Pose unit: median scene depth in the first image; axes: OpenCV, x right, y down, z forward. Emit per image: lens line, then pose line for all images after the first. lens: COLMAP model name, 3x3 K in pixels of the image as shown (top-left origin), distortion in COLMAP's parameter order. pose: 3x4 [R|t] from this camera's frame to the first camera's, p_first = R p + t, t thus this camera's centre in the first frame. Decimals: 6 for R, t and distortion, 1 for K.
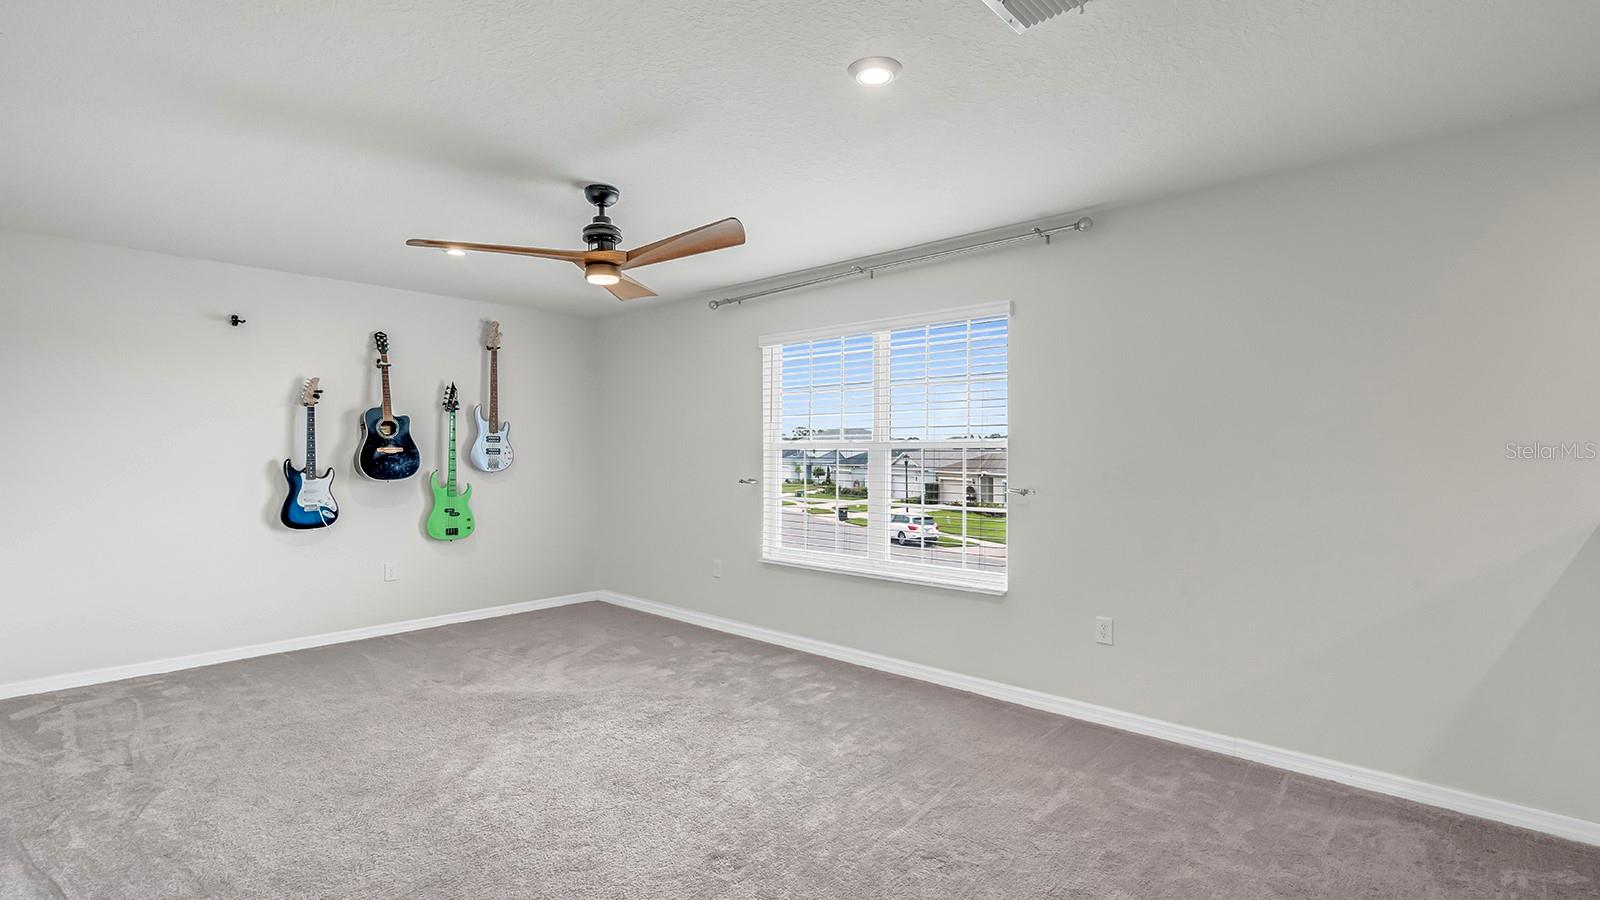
lens RADIAL K [[744.7, 0, 794.6], [0, 744.7, 443.8], [0, 0, 1]] dist [0.000190, 0.000869]
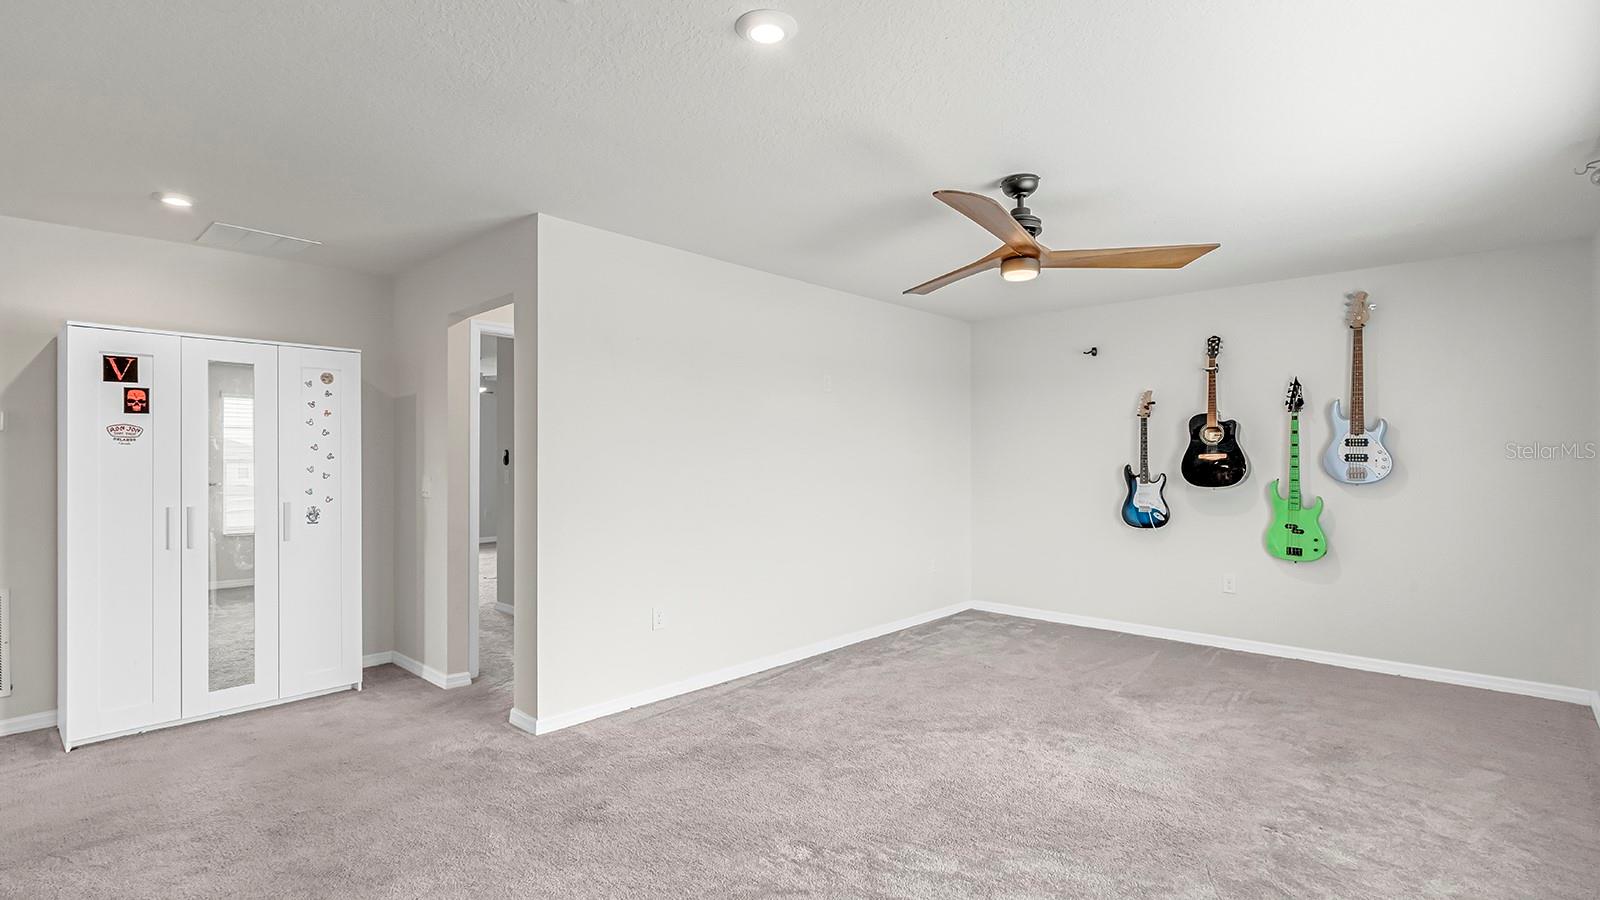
lens RADIAL K [[744.7, 0, 793.4], [0, 744.7, 449.8], [0, 0, 1]] dist [0.000190, 0.000869]
pose [[-0.006249, -0.014244, -0.999879, 0.436030], [0.007518, 0.999870, -0.014291, 0.009648], [0.999952, -0.007607, -0.006141, 0.464828]]
